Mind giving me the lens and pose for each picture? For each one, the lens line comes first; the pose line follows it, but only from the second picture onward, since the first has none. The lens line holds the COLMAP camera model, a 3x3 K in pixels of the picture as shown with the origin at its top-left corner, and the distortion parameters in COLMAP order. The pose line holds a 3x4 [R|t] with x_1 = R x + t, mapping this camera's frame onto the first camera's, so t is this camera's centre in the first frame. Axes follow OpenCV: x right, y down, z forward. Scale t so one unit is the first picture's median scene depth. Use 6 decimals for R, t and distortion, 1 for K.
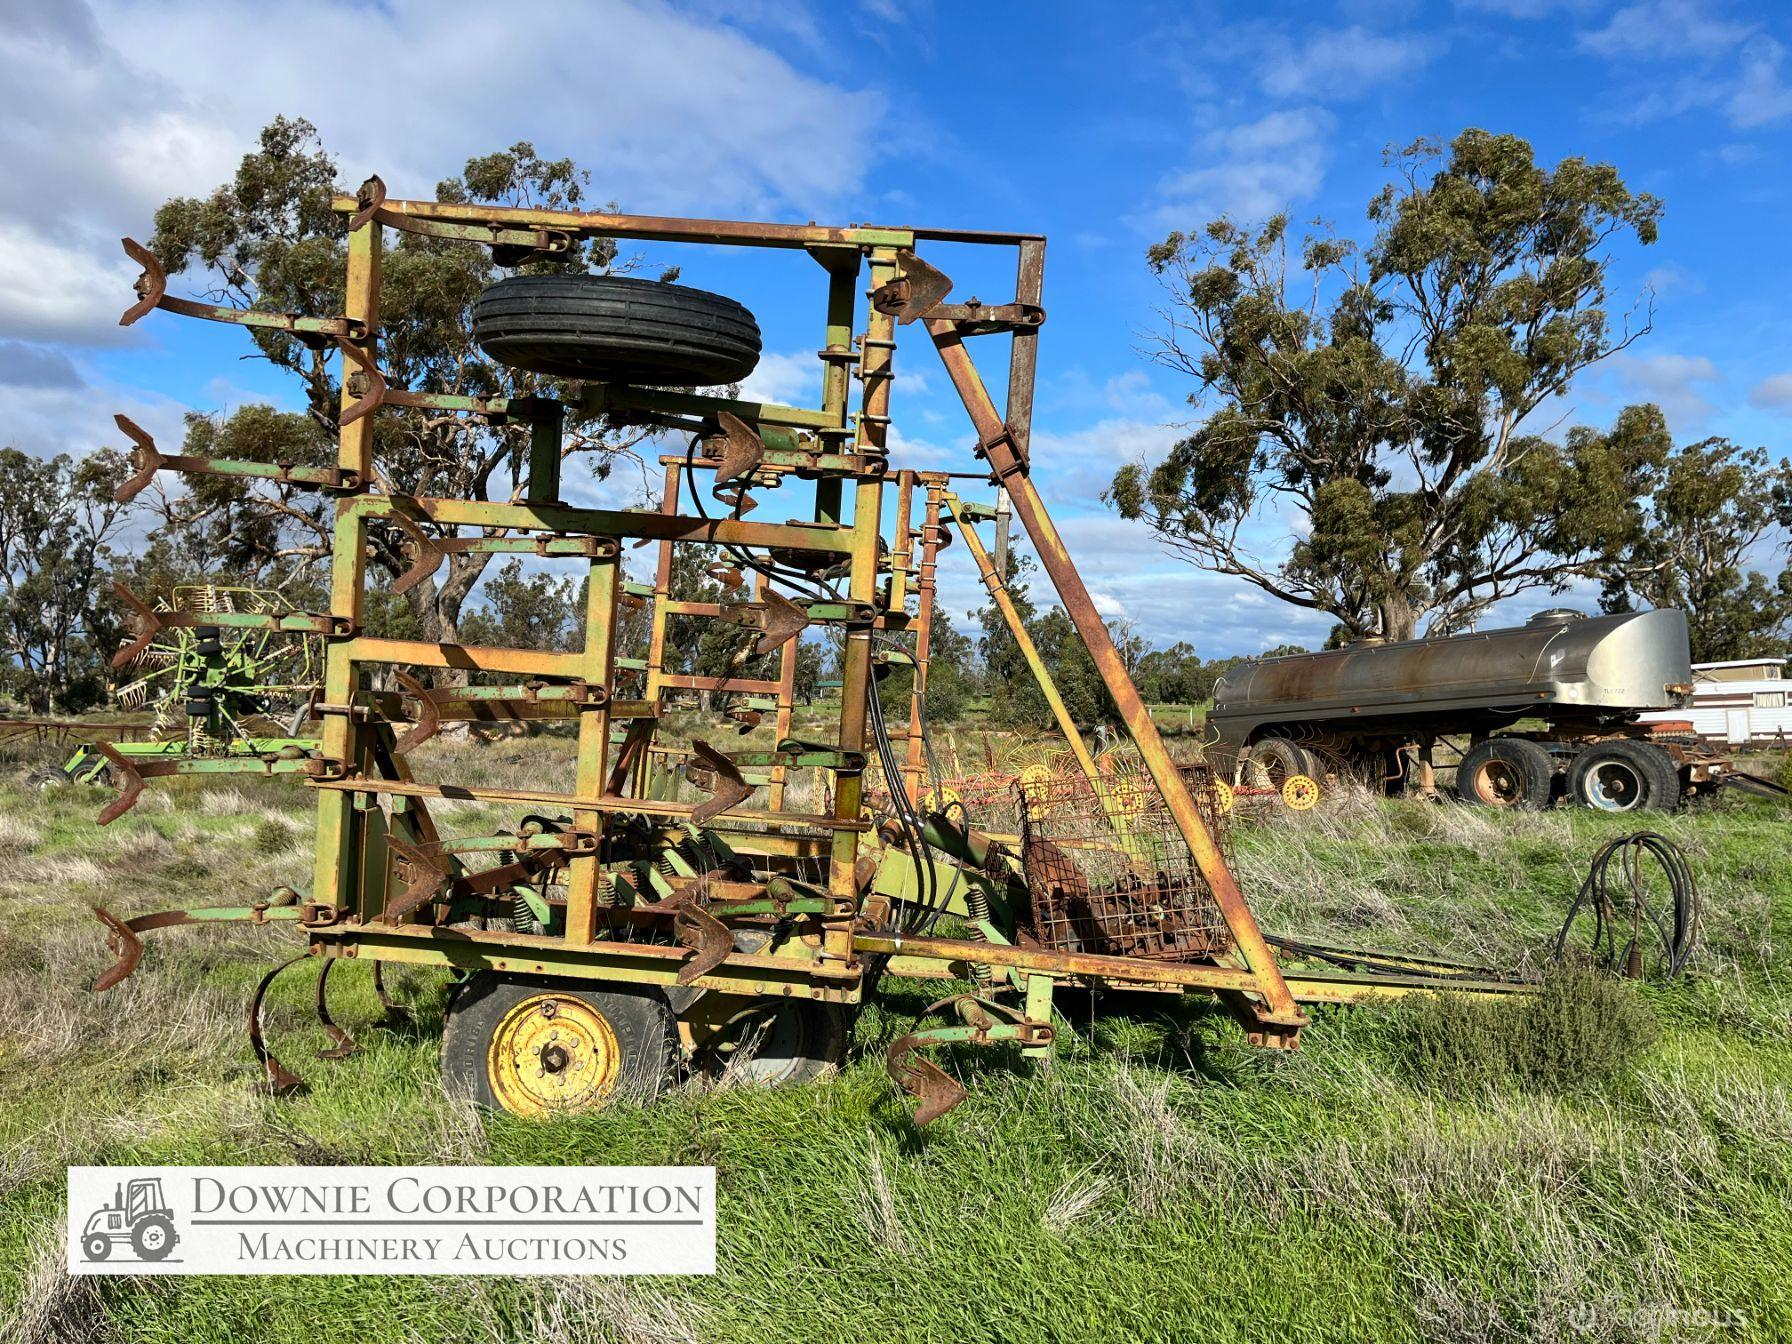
lens RADIAL K [[2057.6, 0, 918.2], [0, 2057.6, 605.7], [0, 0, 1]] dist [0.062005, -0.051883]
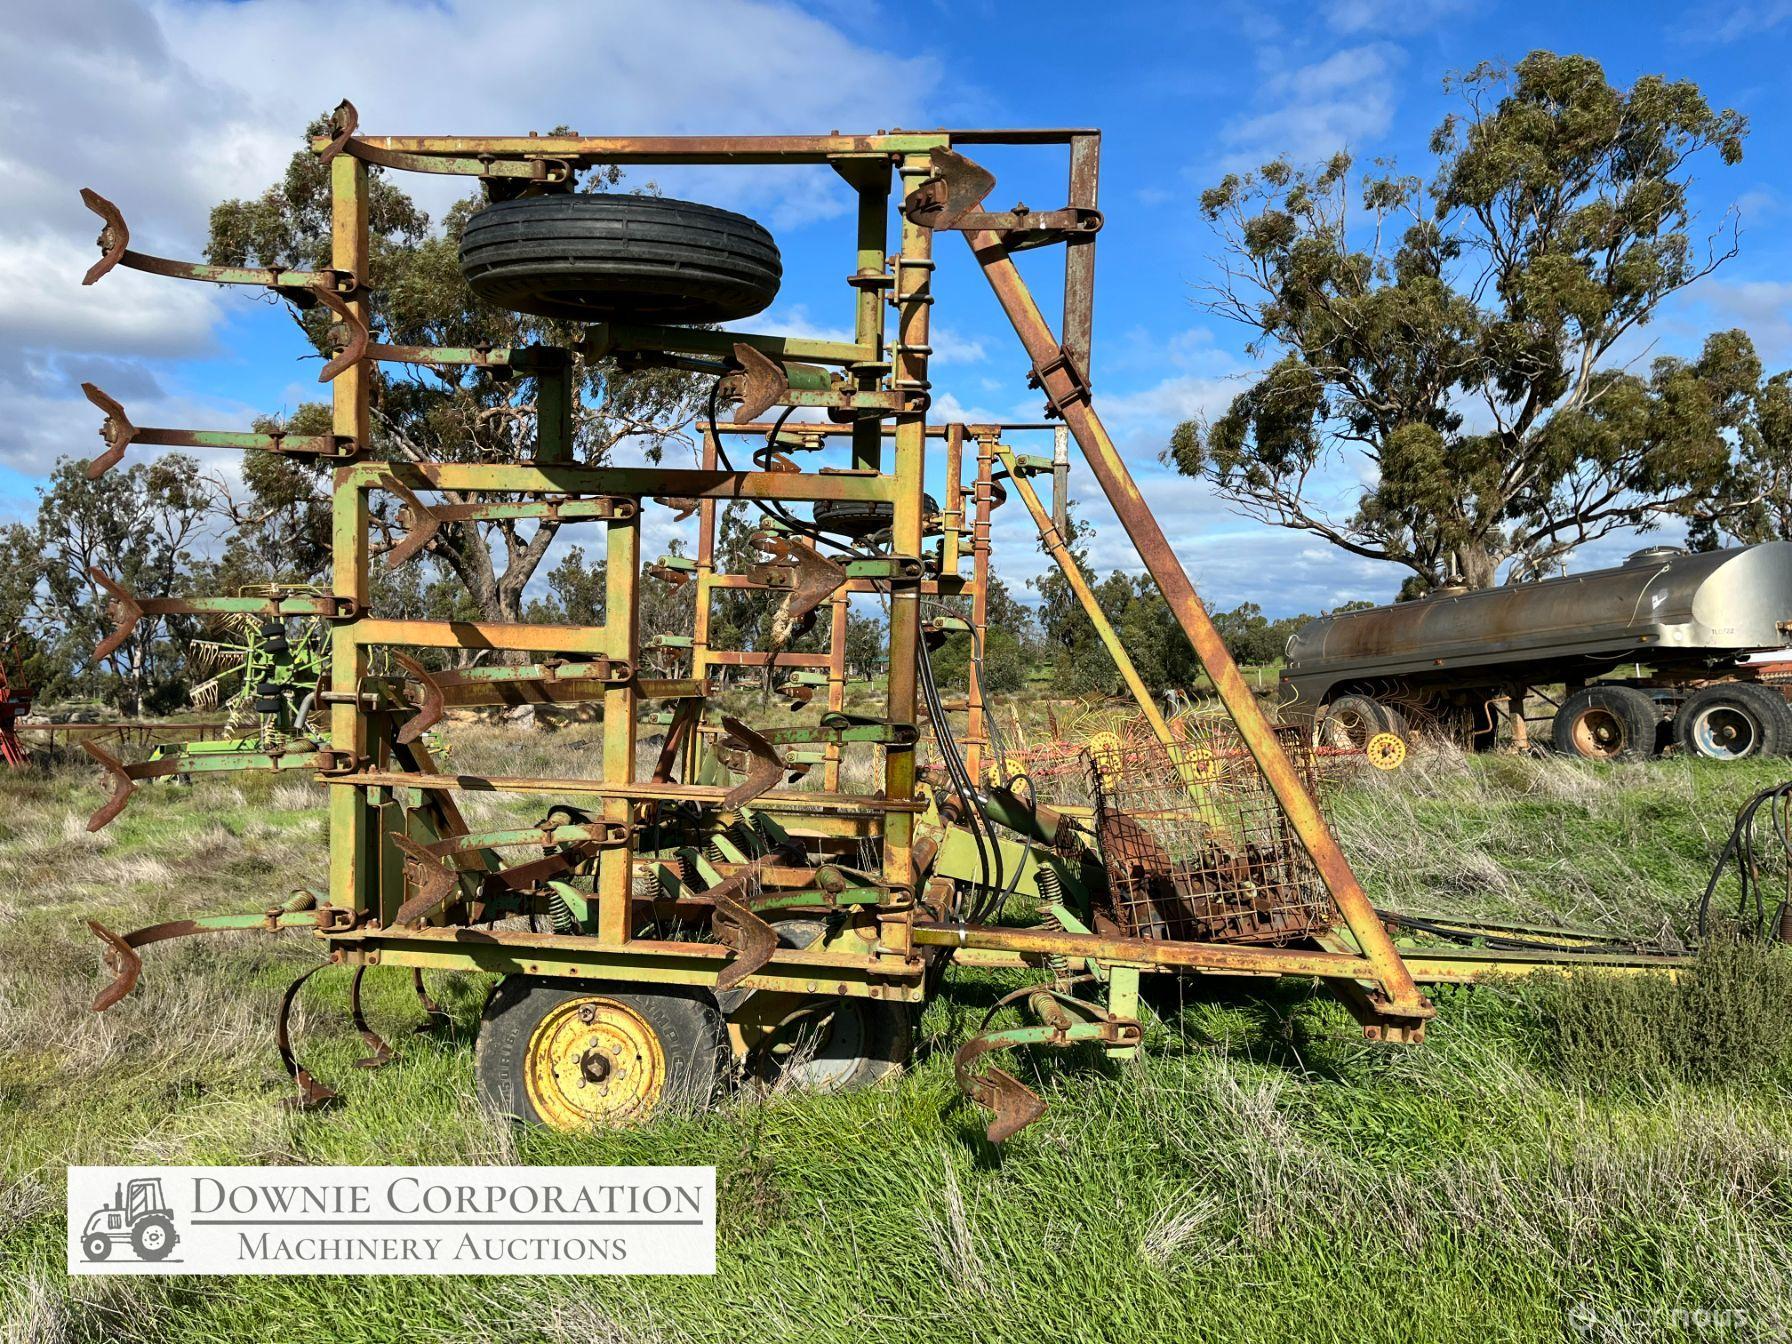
lens RADIAL K [[1412.1, 0, 896.0], [0, 1412.1, 672.0], [0, 0, 1]] dist [0.071065, -0.100265]
pose [[0.997009, -0.038272, -0.067148, 0.006665], [0.040178, 0.998821, 0.027264, 0.029621], [0.066025, -0.029880, 0.997370, 0.362719]]
